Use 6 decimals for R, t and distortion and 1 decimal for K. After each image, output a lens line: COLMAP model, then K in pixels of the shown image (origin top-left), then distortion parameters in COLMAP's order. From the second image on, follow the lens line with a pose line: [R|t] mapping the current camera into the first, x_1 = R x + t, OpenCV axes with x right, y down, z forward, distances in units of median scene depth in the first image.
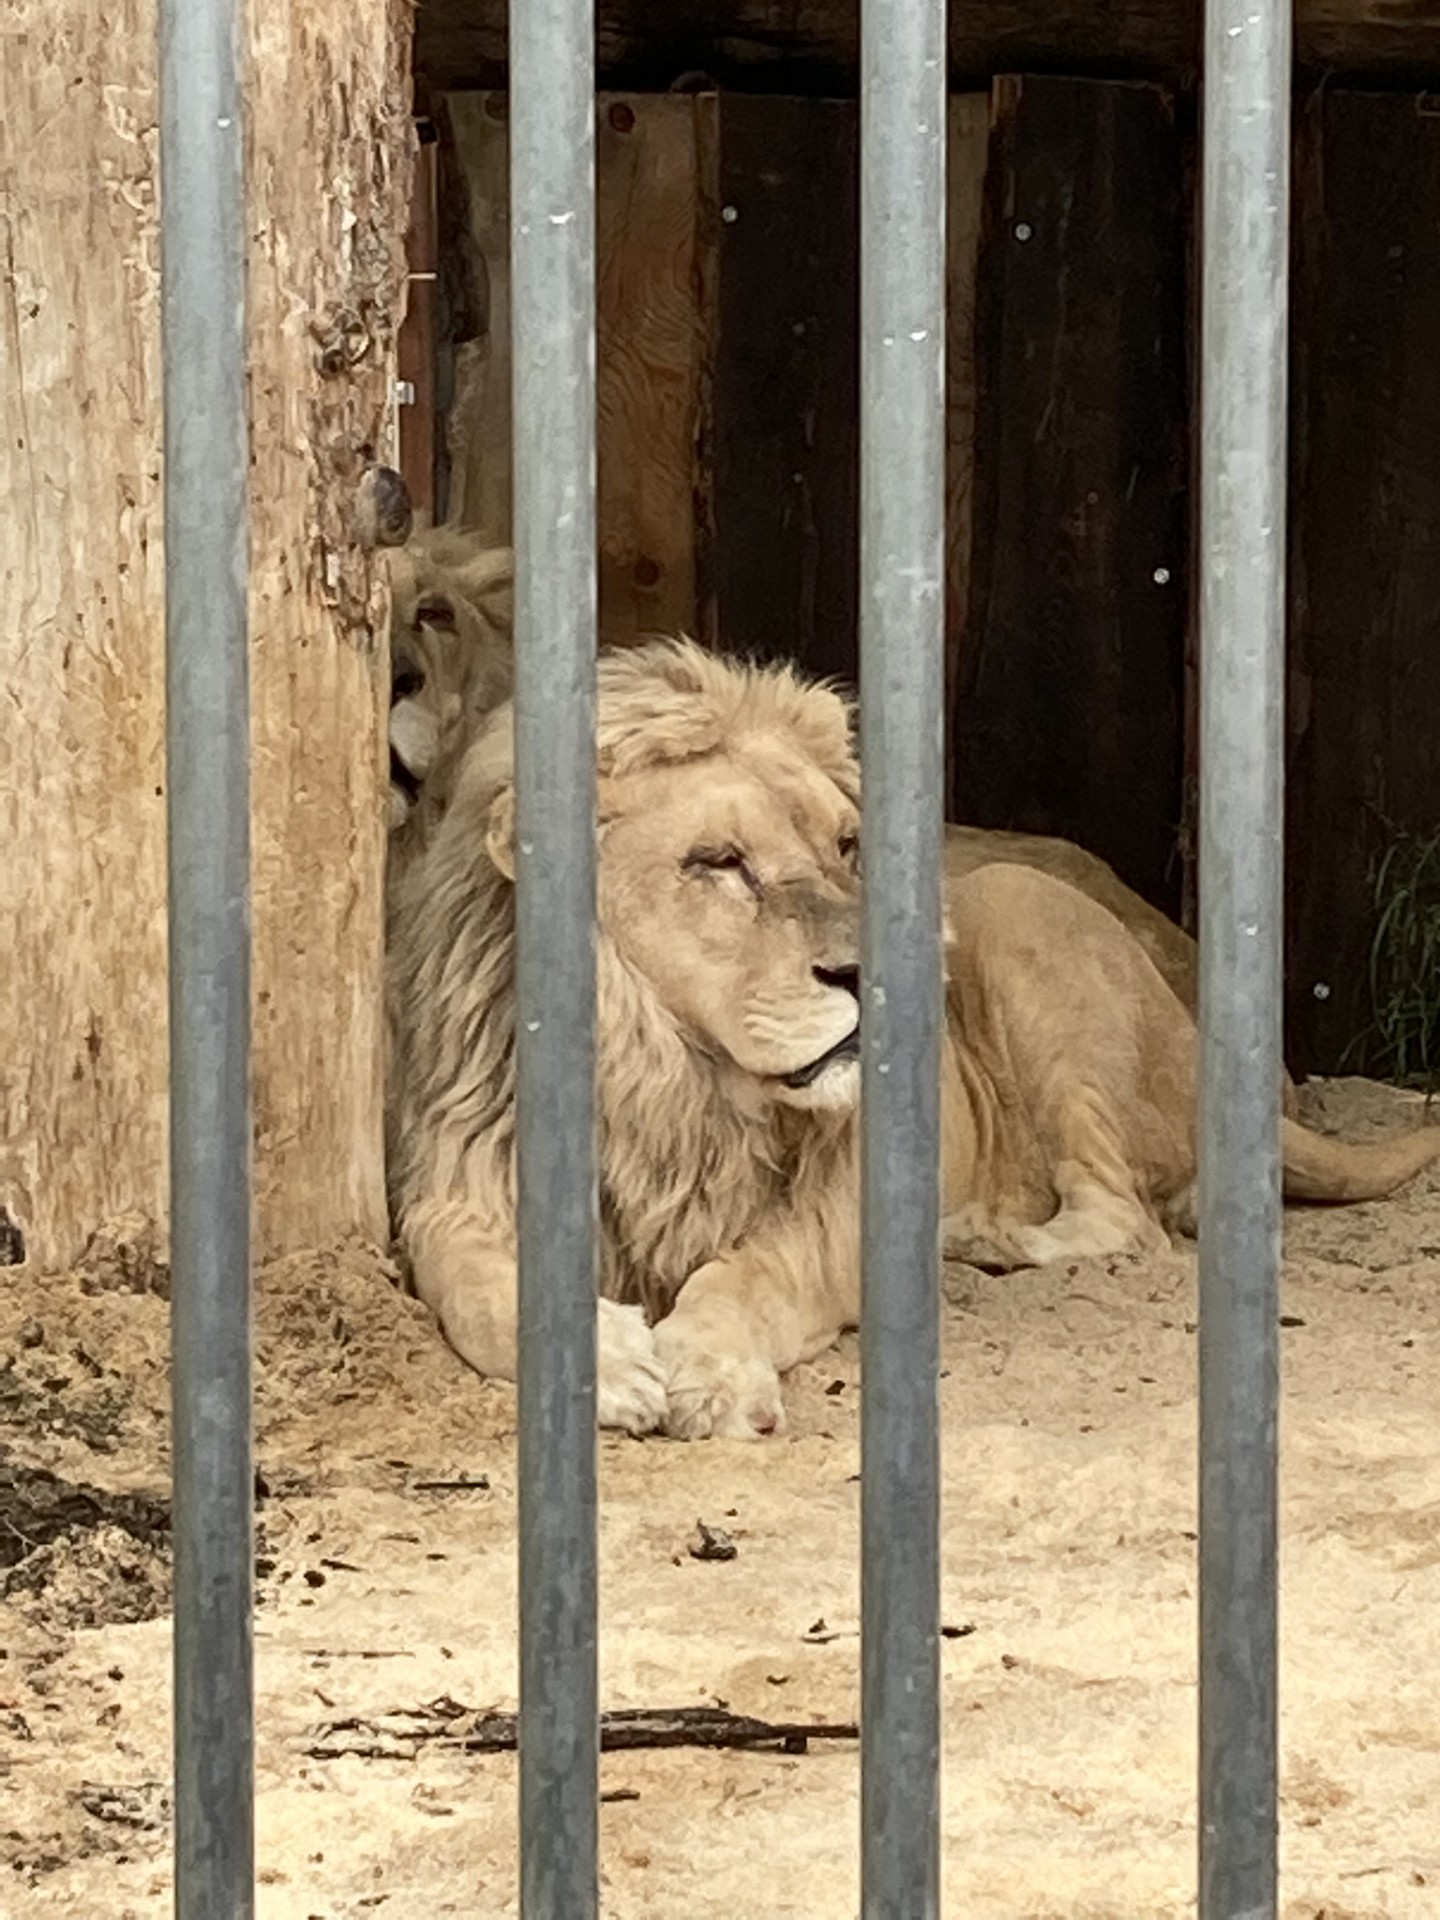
lens RADIAL K [[7791.1, 0, 720.2], [0, 7791.1, 962.1], [0, 0, 1]] dist [0.384198, 0.000000]
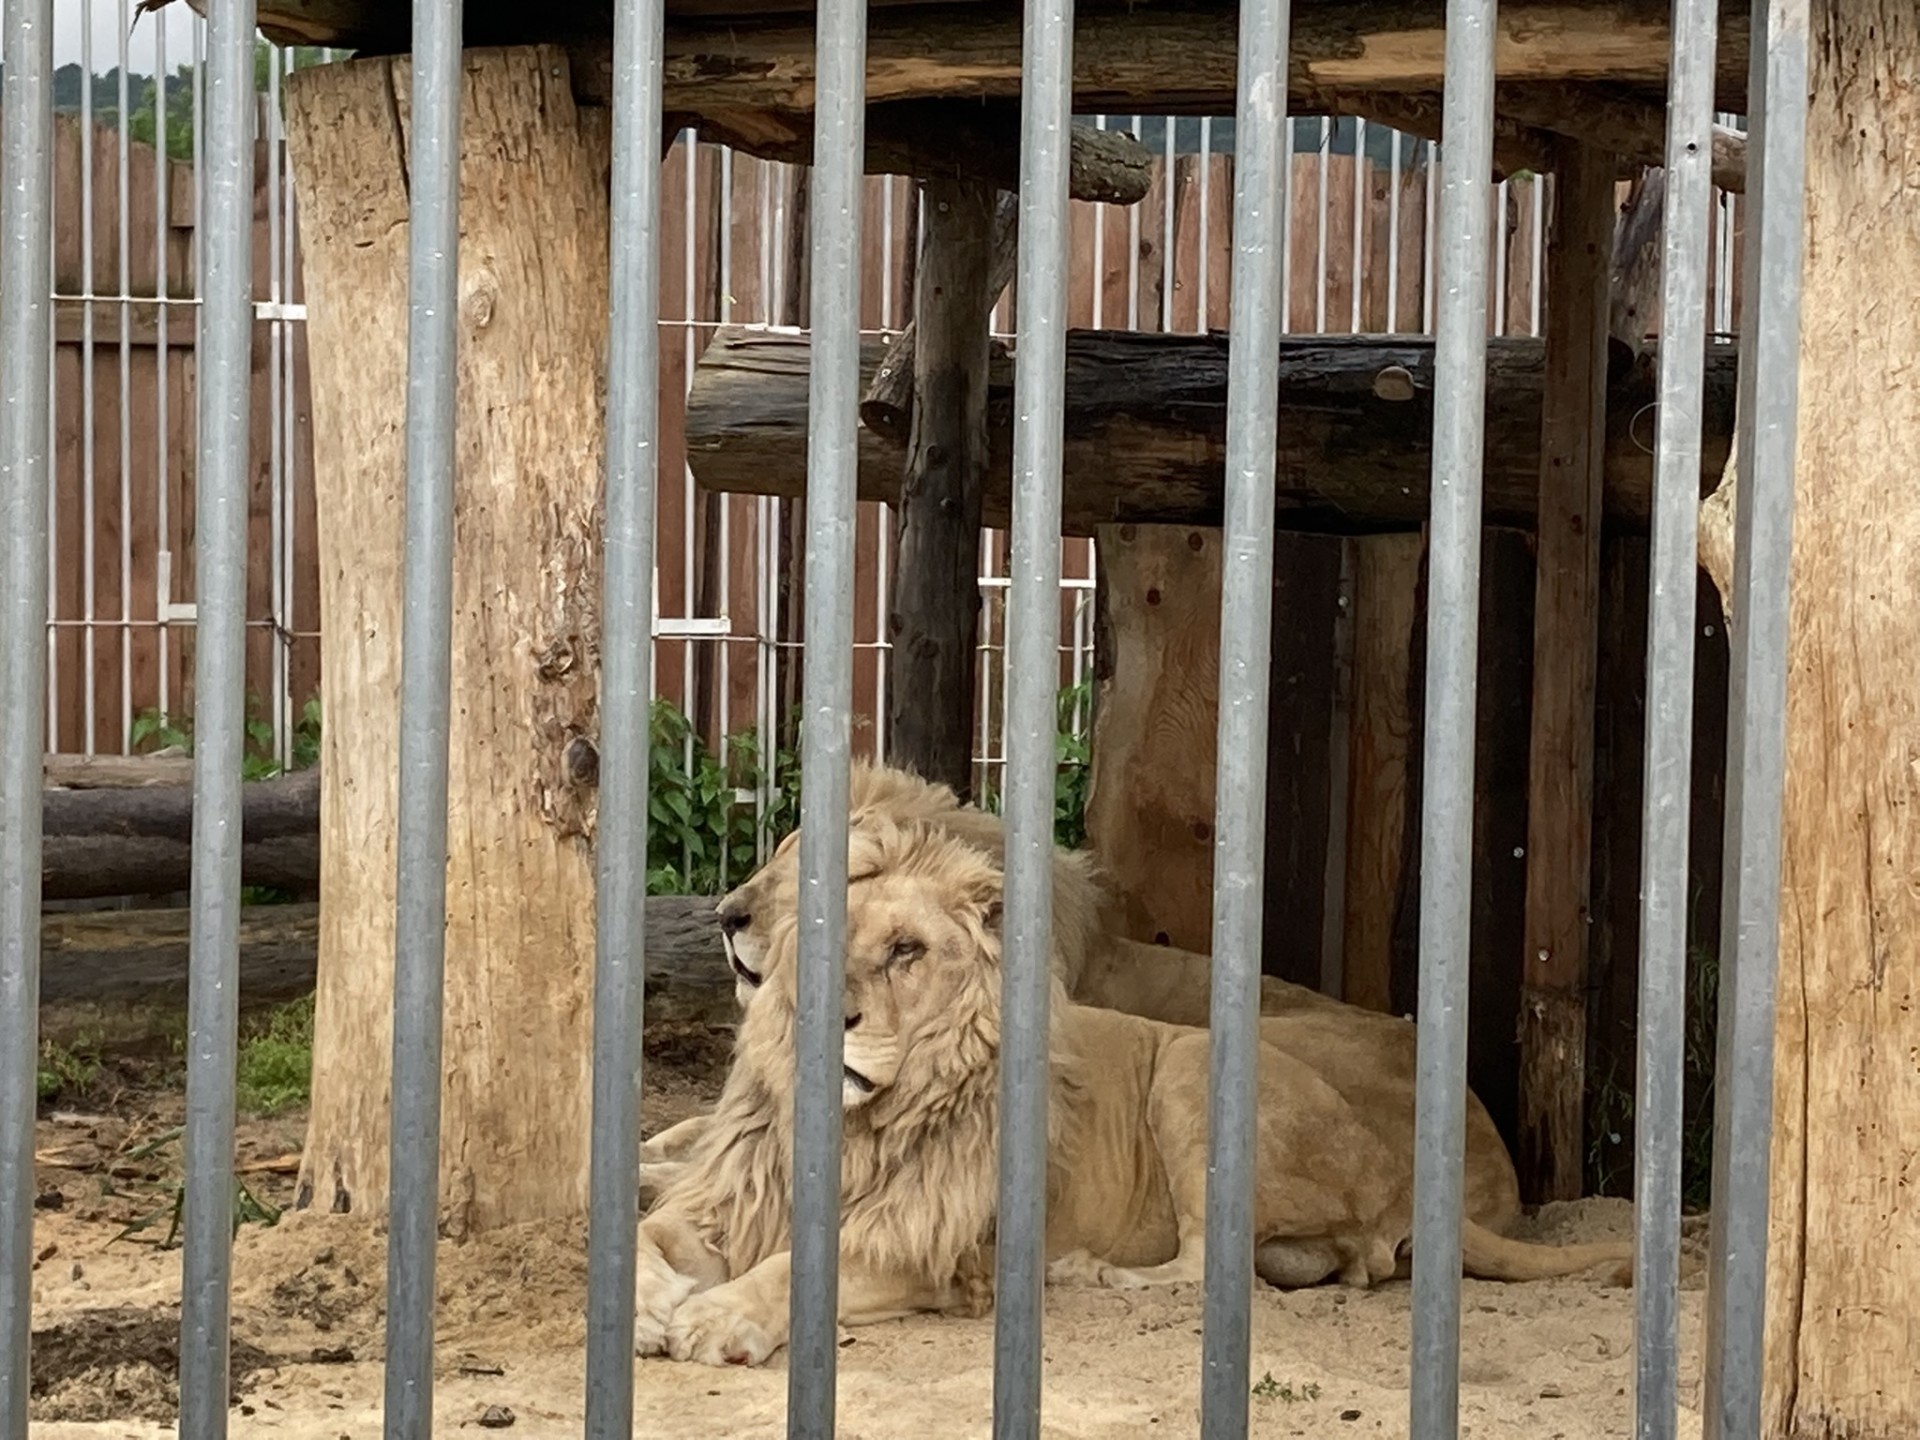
lens RADIAL K [[5008.6, 0, 959.7], [0, 5008.6, 717.8], [0, 0, 1]] dist [0.175464, 0.000000]
pose [[0.902021, 0.045127, -0.429328, 0.475585], [-0.077018, 0.995388, -0.057189, -0.014411], [0.424767, 0.084651, 0.901336, 0.097924]]
